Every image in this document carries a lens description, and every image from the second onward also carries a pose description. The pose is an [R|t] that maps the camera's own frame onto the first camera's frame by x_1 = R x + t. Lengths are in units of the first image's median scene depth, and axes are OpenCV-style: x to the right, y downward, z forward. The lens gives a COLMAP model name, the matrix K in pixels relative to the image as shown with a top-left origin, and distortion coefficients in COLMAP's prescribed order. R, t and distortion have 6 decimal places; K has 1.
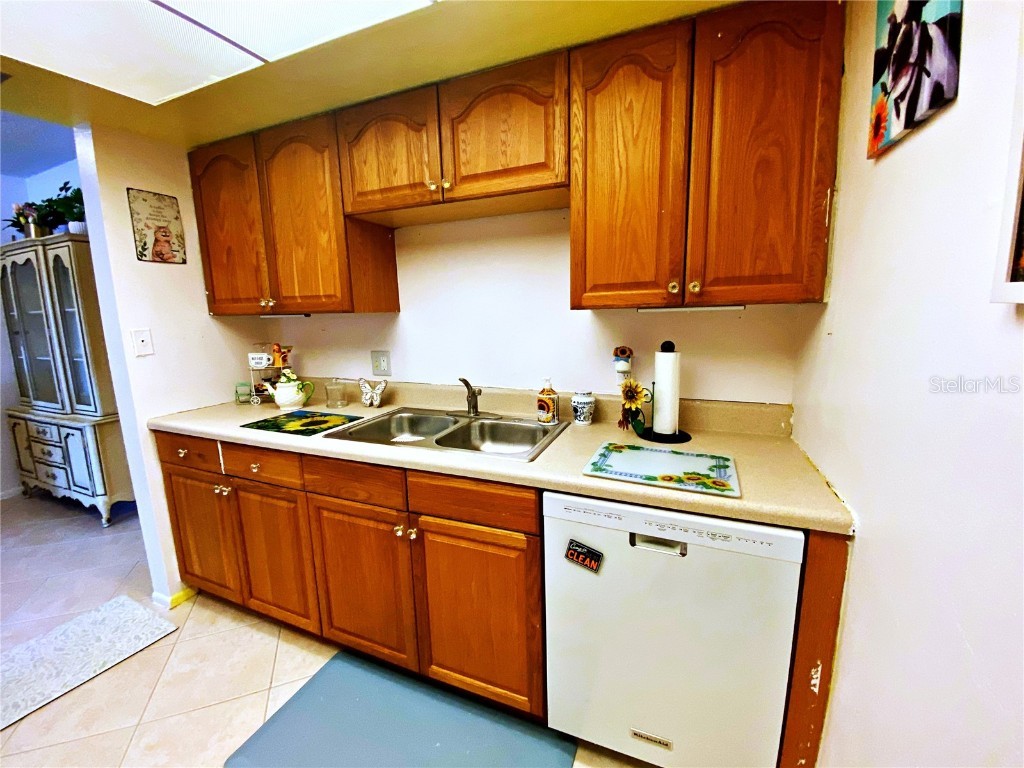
lens RADIAL K [[412.0, 0, 512.6], [0, 412.0, 380.3], [0, 0, 1]] dist [0.031231, -0.026017]
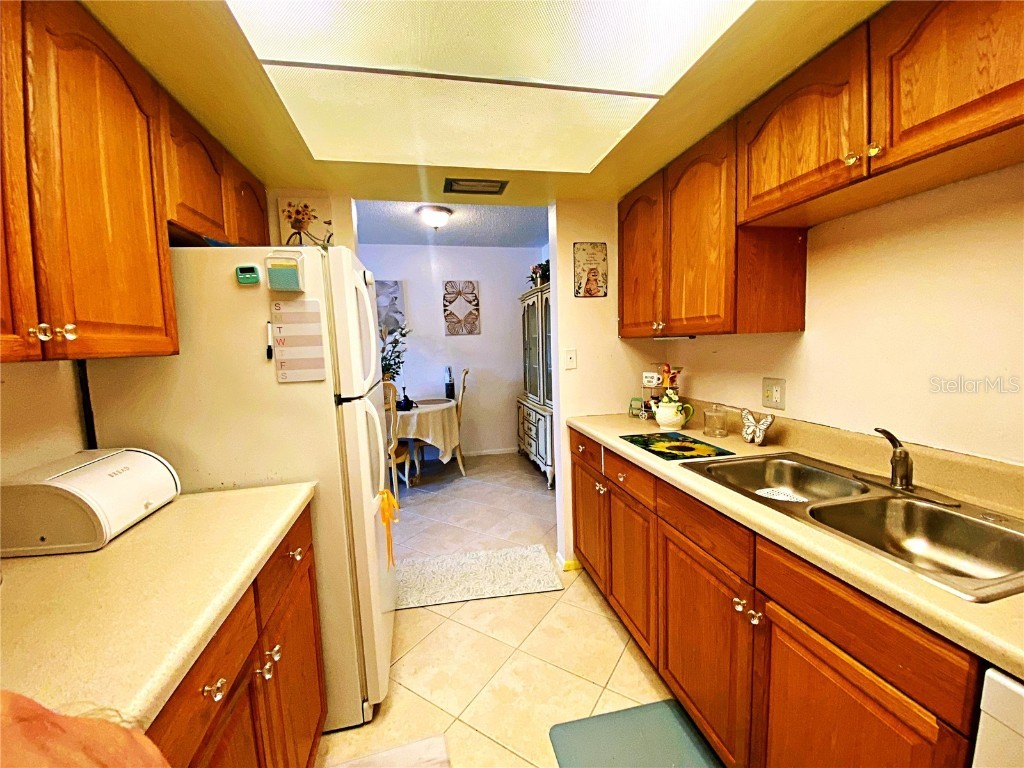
lens RADIAL K [[412.0, 0, 512.6], [0, 412.0, 380.3], [0, 0, 1]] dist [0.031231, -0.026017]
pose [[0.566784, 0.078184, -0.820148, 0.082472], [-0.115411, 0.993206, 0.014924, -0.024013], [0.815743, 0.086195, 0.571956, 0.116950]]
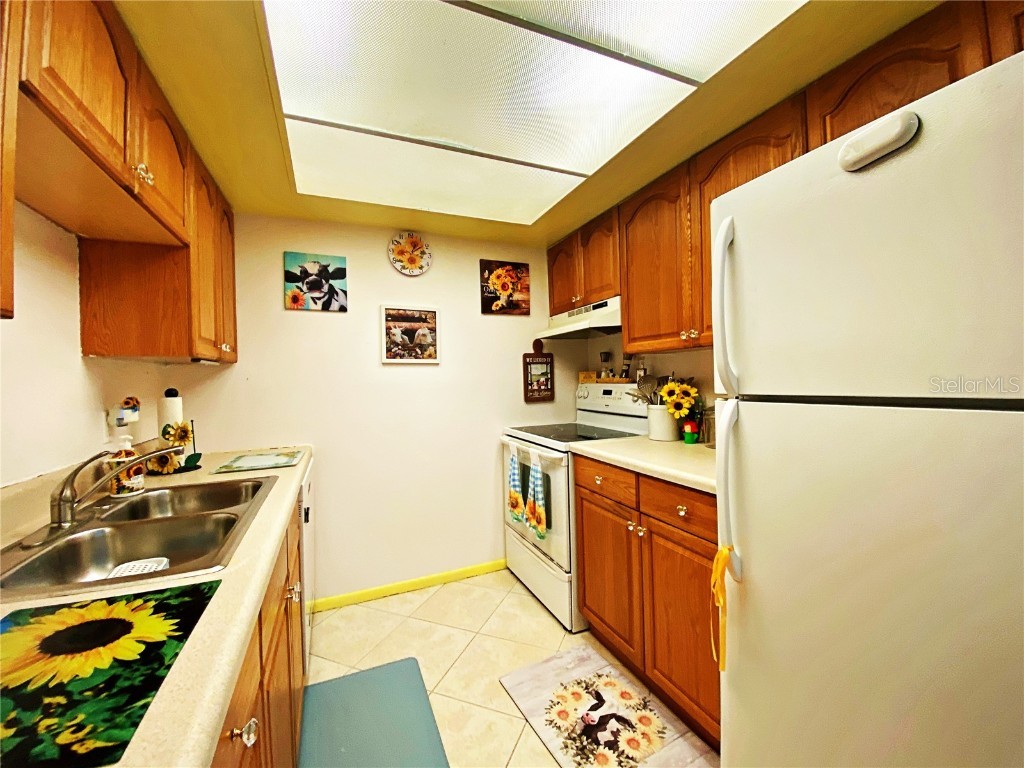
lens RADIAL K [[412.0, 0, 512.6], [0, 412.0, 380.3], [0, 0, 1]] dist [0.031231, -0.026017]
pose [[-0.725281, 0.029514, 0.687820, -0.967555], [0.150918, 0.981596, 0.117017, -0.090251], [-0.671708, 0.188675, -0.716387, 0.994235]]
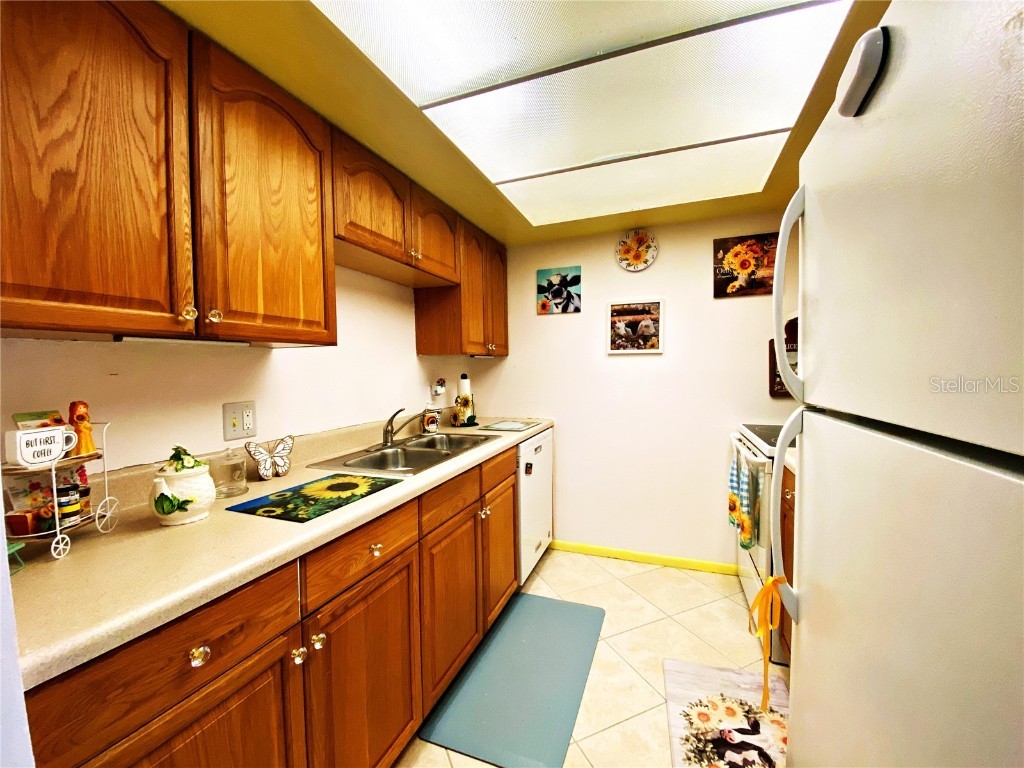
lens RADIAL K [[412.0, 0, 512.6], [0, 412.0, 380.3], [0, 0, 1]] dist [0.031231, -0.026017]
pose [[-0.029732, -0.007483, 0.999530, -1.262944], [0.185956, 0.982473, 0.012887, -0.039046], [-0.982108, 0.186252, -0.027820, 0.698009]]
